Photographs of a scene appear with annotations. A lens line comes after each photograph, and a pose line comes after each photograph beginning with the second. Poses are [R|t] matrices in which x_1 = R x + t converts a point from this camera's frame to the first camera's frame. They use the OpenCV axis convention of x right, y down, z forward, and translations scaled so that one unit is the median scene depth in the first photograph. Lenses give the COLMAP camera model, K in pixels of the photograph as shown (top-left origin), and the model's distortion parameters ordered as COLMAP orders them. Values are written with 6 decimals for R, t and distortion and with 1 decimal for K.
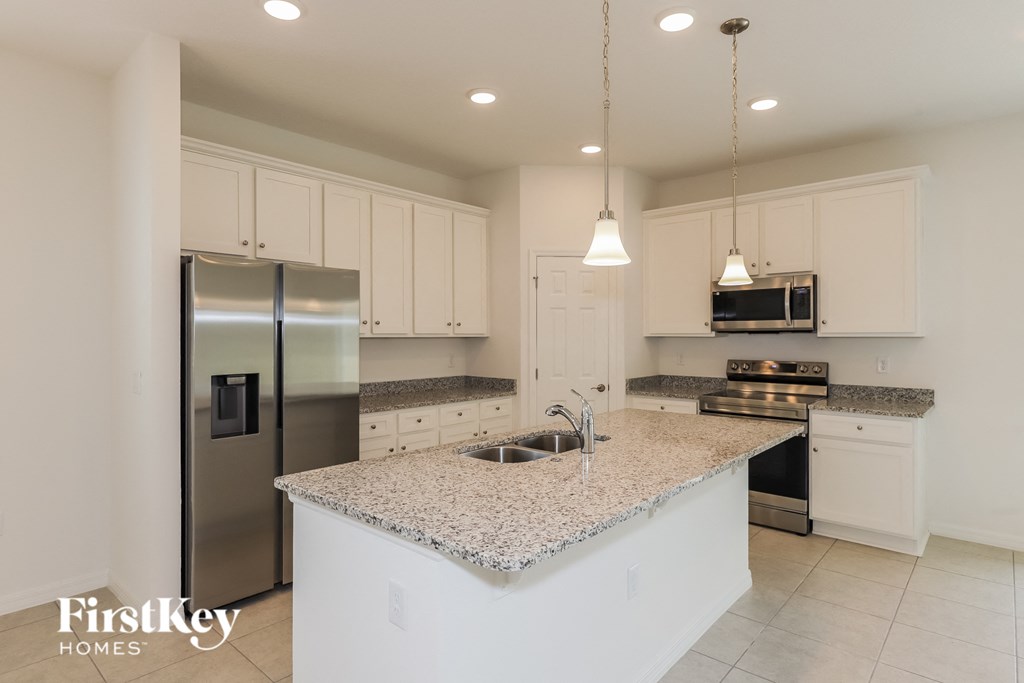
lens RADIAL K [[553.0, 0, 513.1], [0, 553.0, 334.1], [0, 0, 1]] dist [-0.004375, -0.000639]
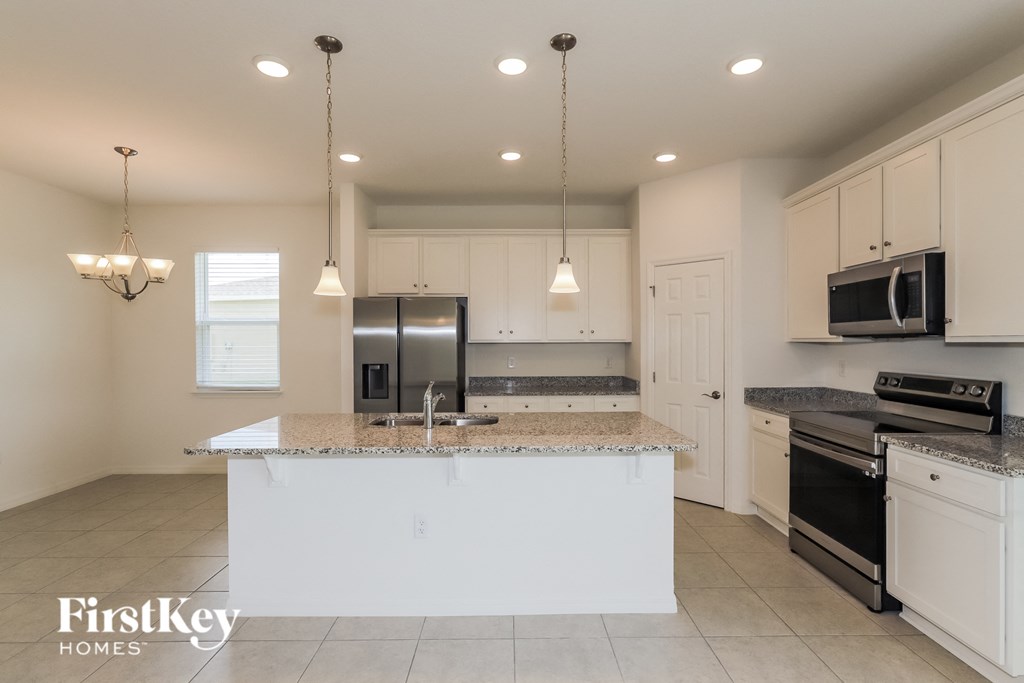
lens RADIAL K [[484.8, 0, 513.2], [0, 484.8, 343.6], [0, 0, 1]] dist [0.000324, 0.000426]
pose [[0.671628, 0.001824, -0.740886, 0.598439], [0.005127, 0.999962, 0.007110, -0.000612], [0.740871, -0.008574, 0.671593, 0.184892]]
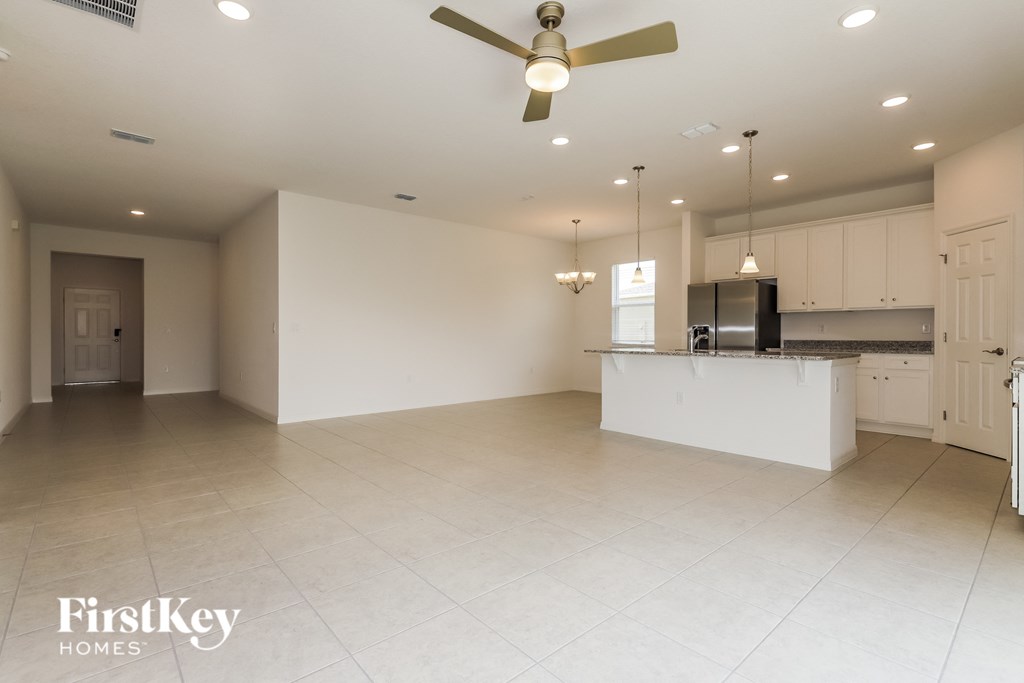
lens RADIAL K [[484.8, 0, 513.2], [0, 484.8, 343.6], [0, 0, 1]] dist [0.000324, 0.000426]
pose [[-0.117052, 0.019257, -0.992939, 1.264930], [0.001314, 0.999814, 0.019235, 0.070318], [0.993125, 0.000947, -0.117055, 0.233185]]
